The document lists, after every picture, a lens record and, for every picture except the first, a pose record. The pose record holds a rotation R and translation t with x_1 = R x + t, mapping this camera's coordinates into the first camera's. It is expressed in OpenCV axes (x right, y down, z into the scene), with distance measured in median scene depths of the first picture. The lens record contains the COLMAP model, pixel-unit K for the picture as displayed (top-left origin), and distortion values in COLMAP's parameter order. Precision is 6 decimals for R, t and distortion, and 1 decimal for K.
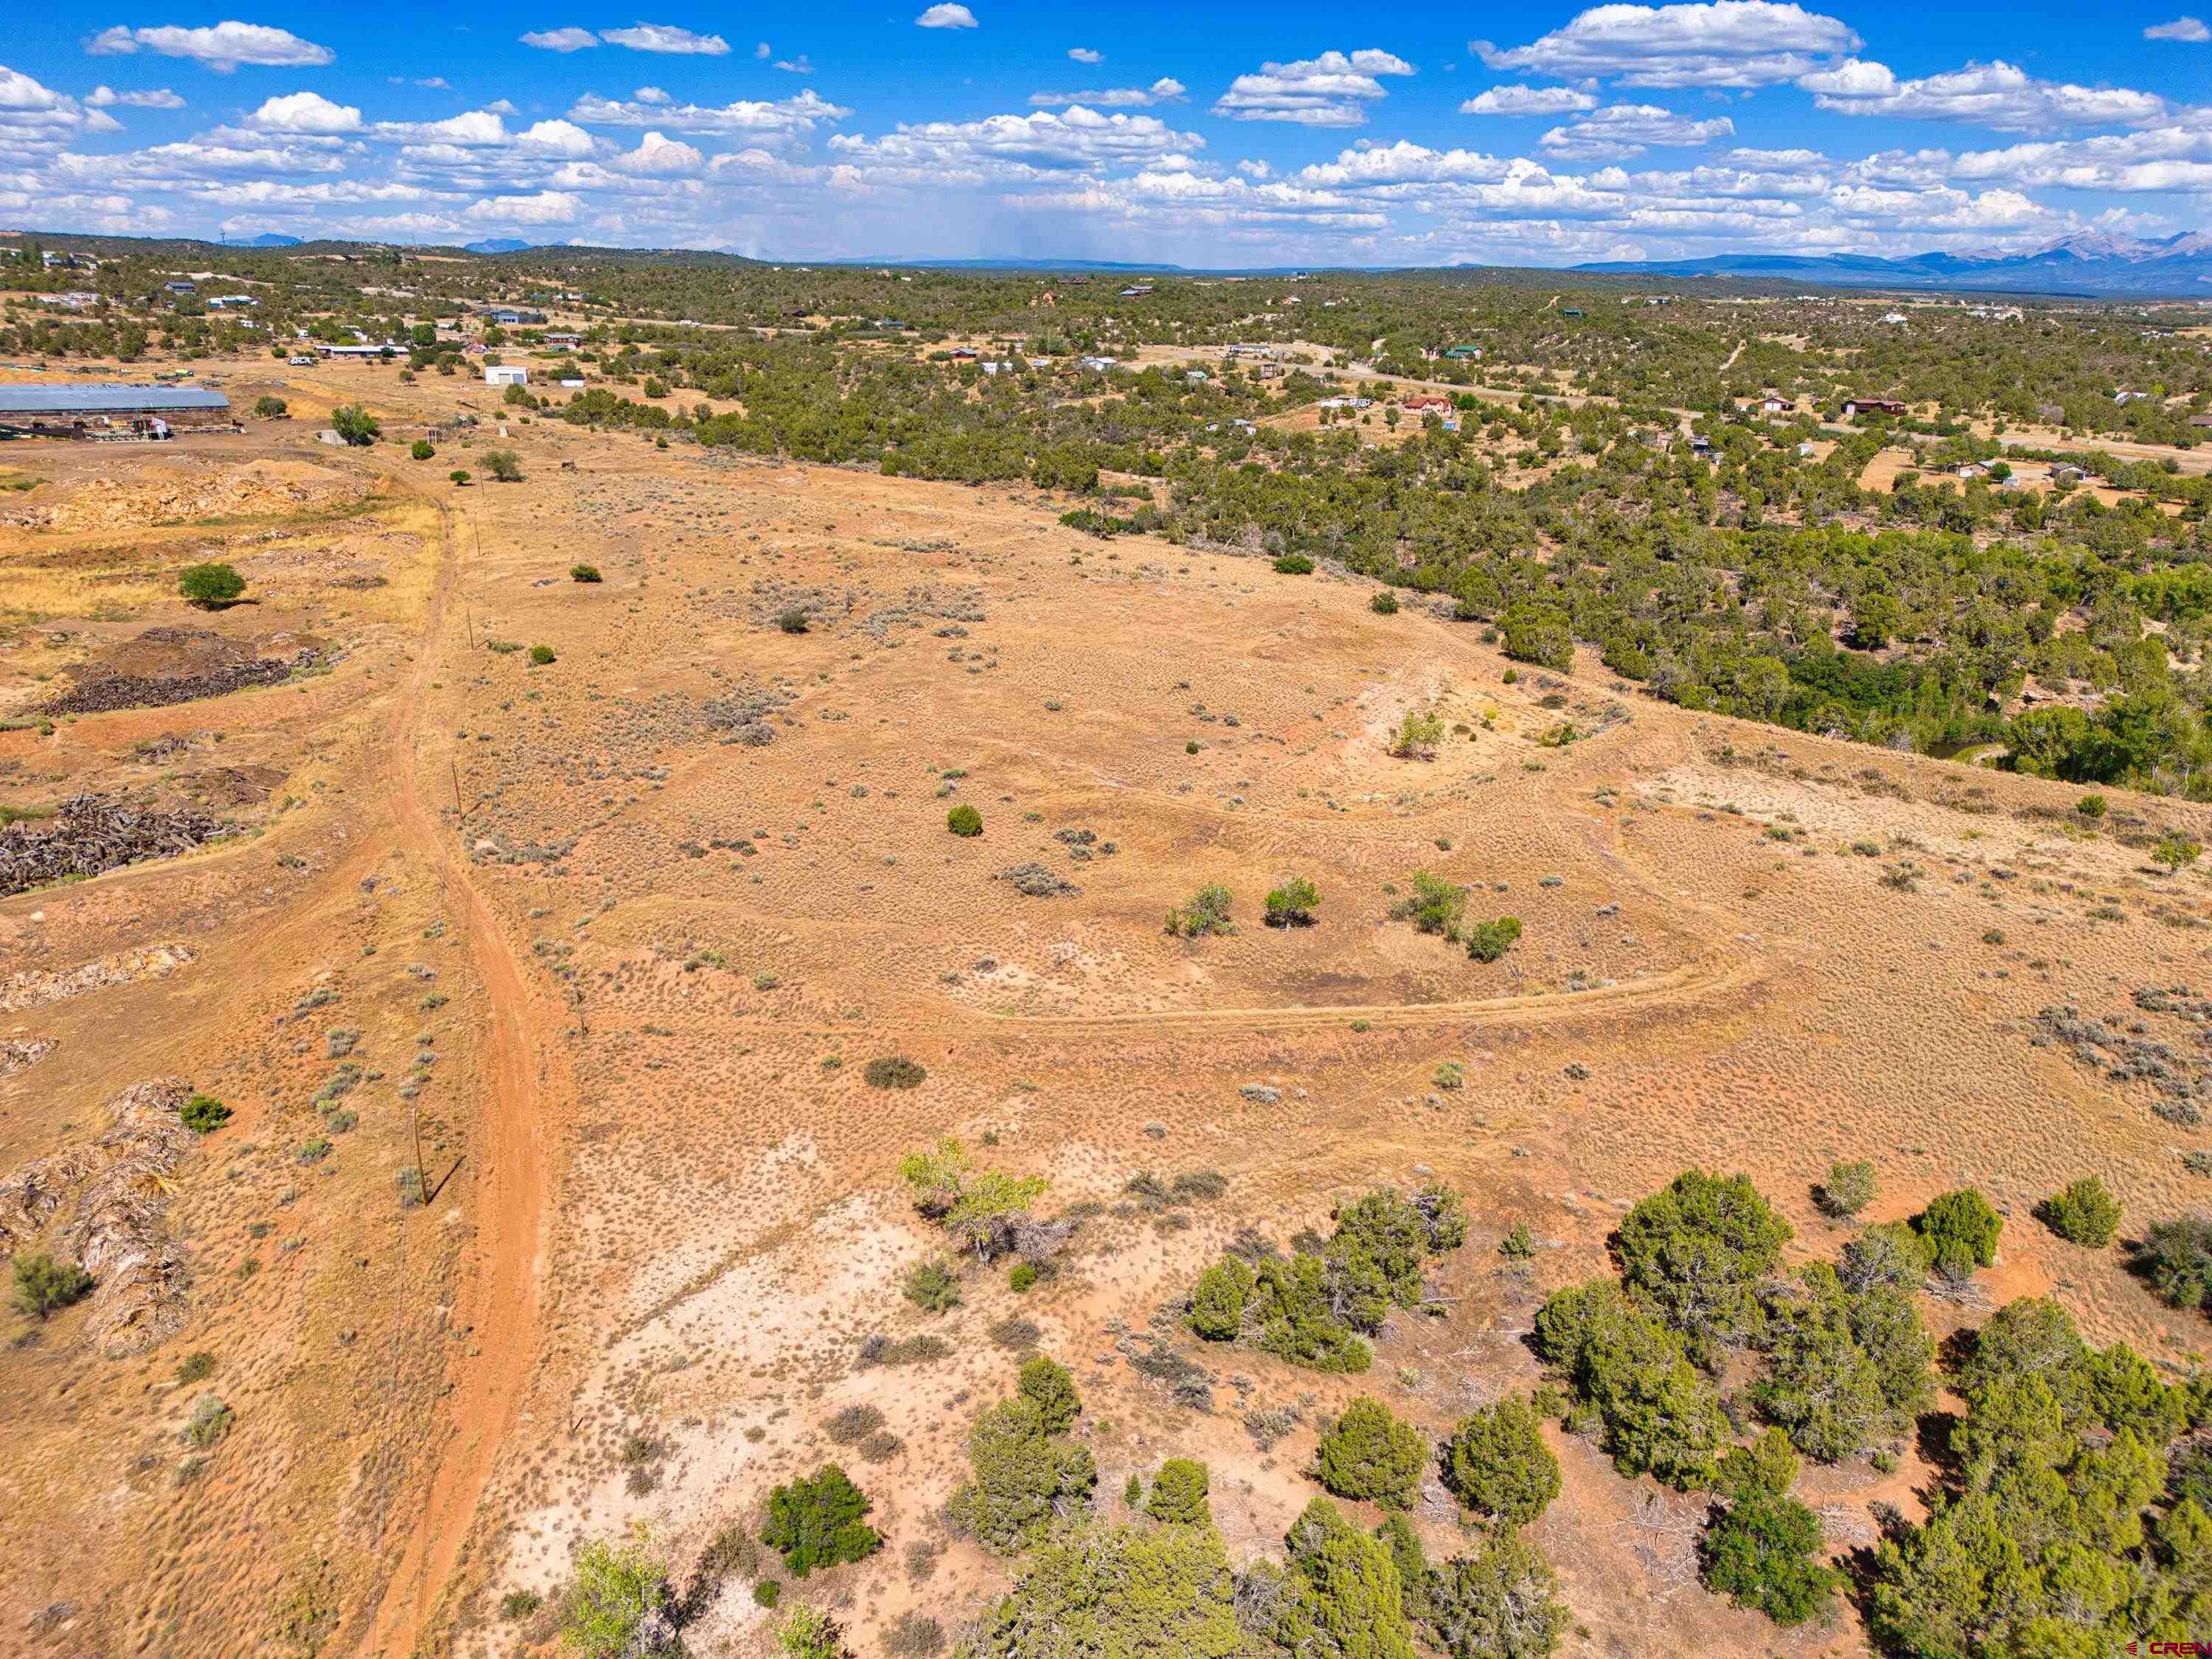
lens RADIAL K [[1726.9, 0, 1105.7], [0, 1726.9, 830.6], [0, 0, 1]] dist [0.027725, -0.034091]
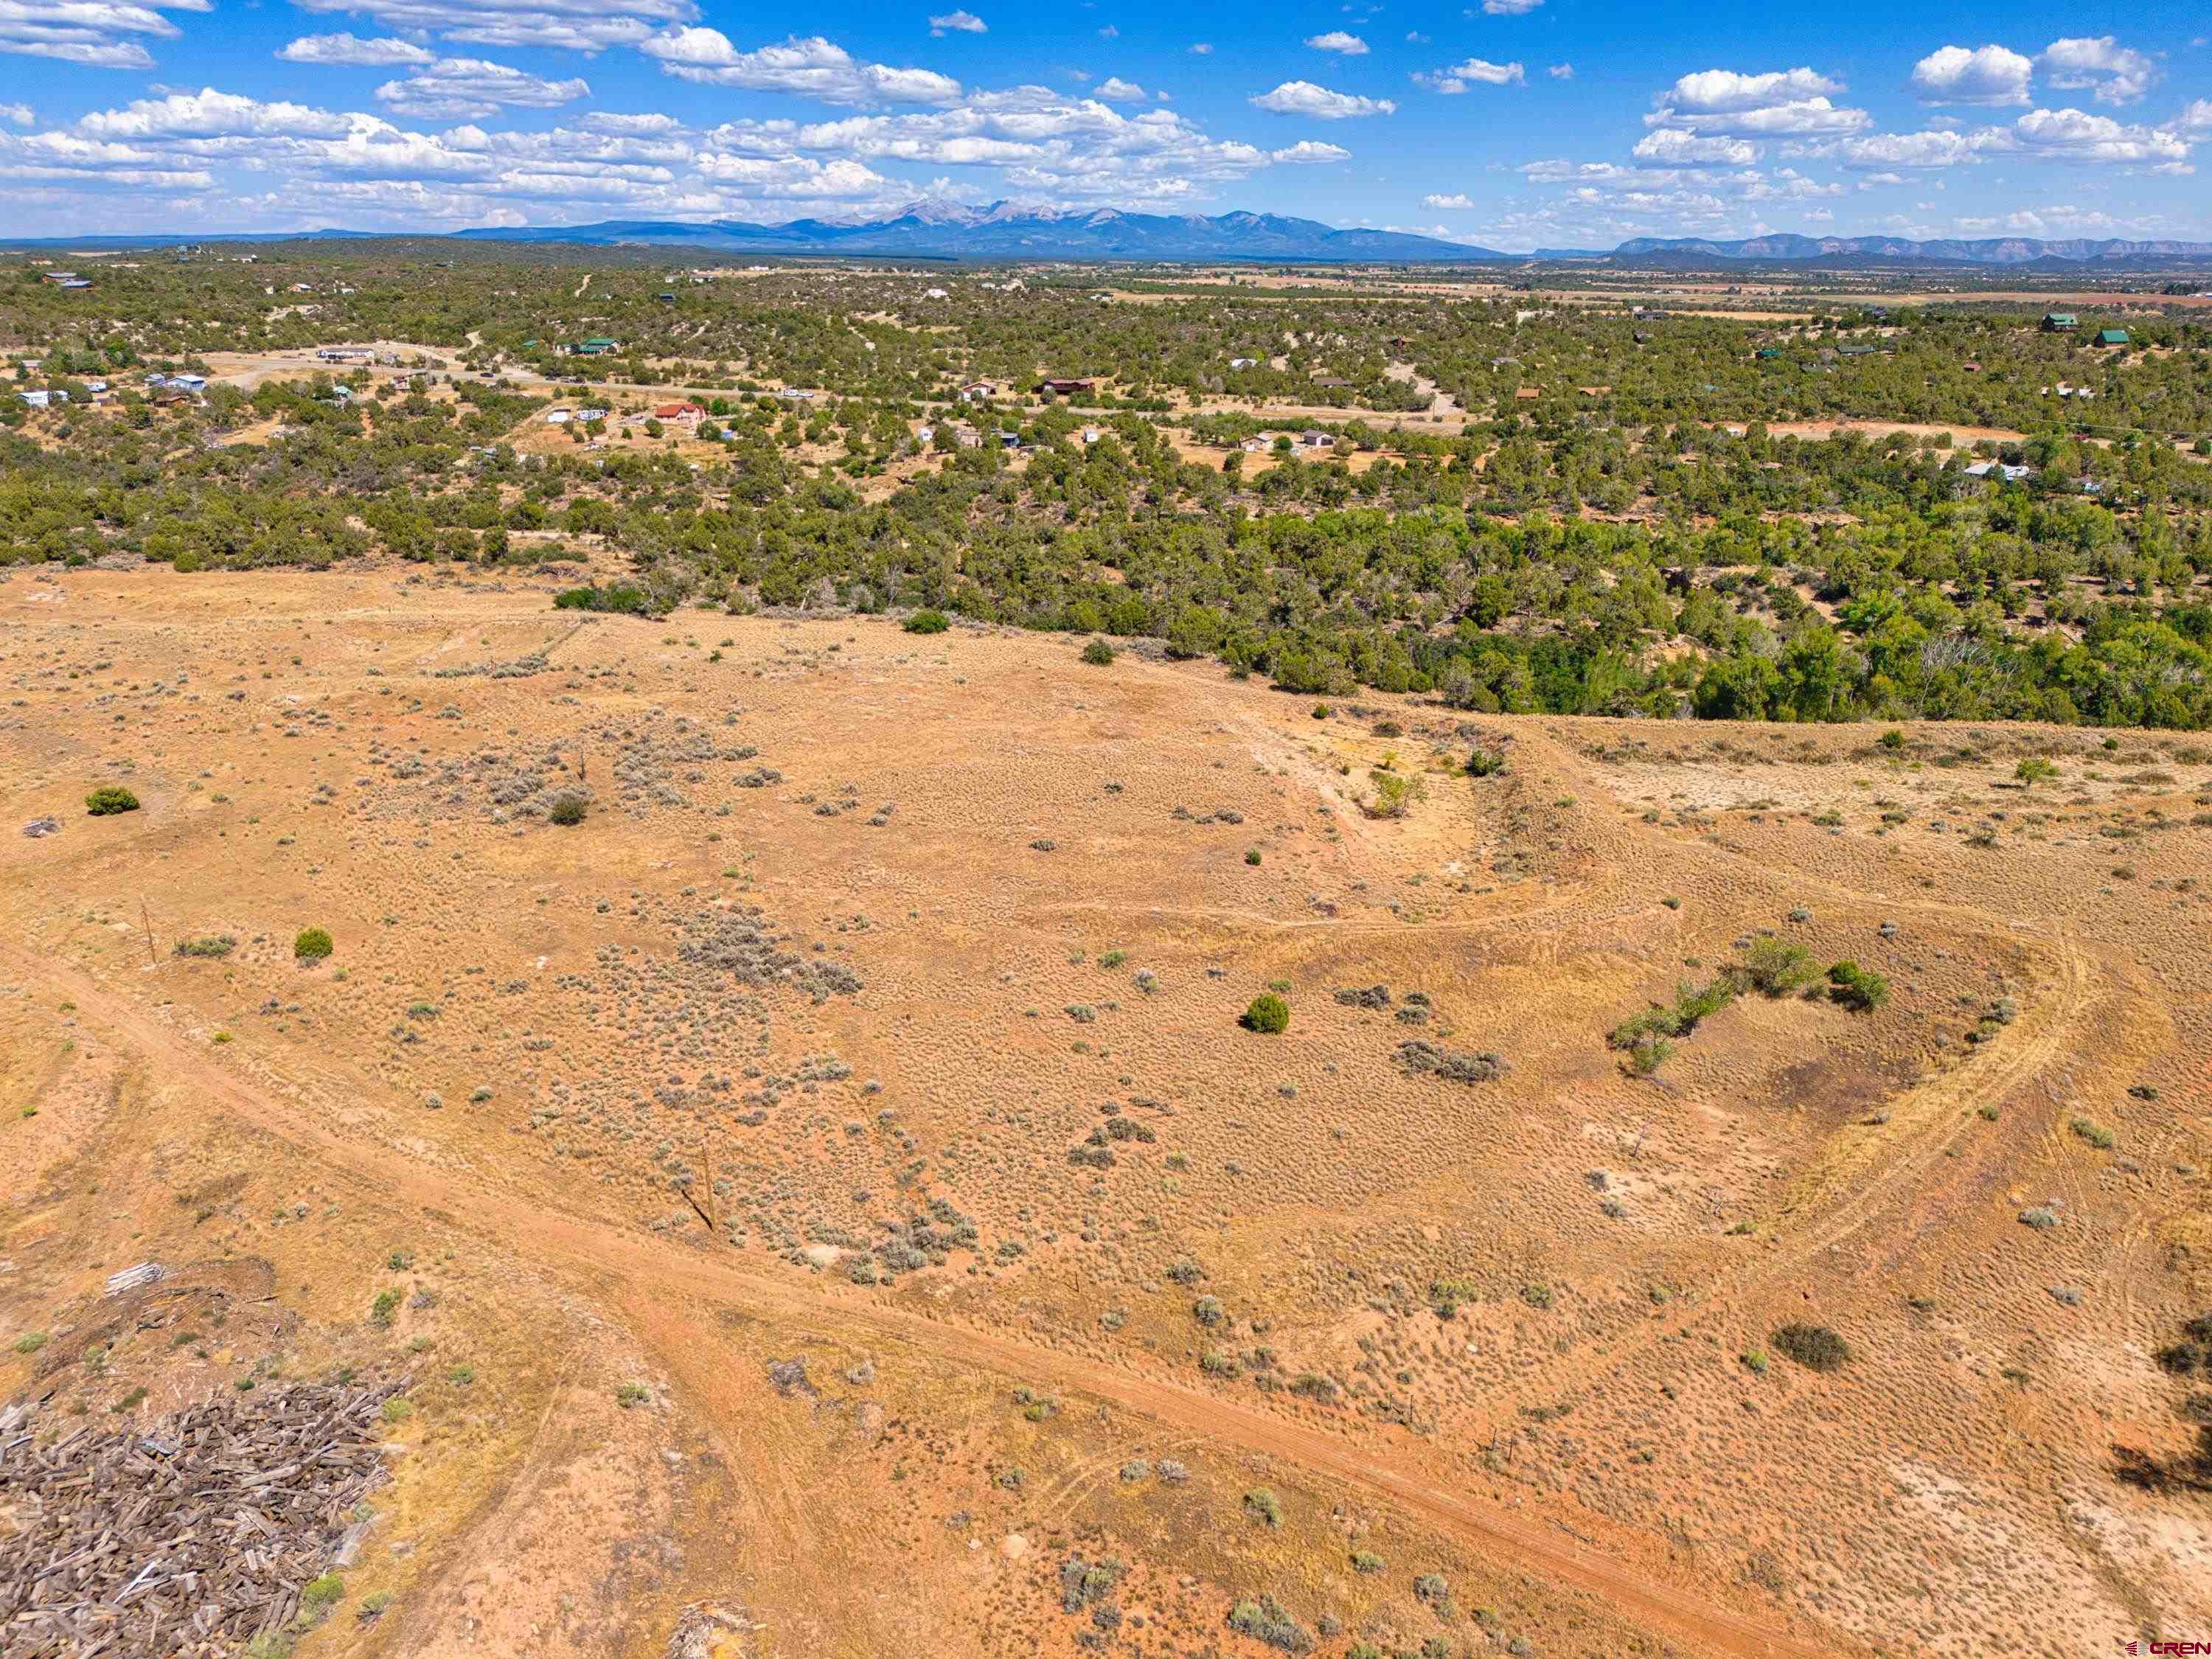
lens RADIAL K [[1726.9, 0, 1109.9], [0, 1726.9, 832.8], [0, 0, 1]] dist [0.027725, -0.034091]
pose [[0.763345, -0.220011, 0.607371, -0.102167], [0.203565, 0.974238, 0.097063, -0.030755], [-0.613079, 0.049548, 0.788466, 0.065700]]
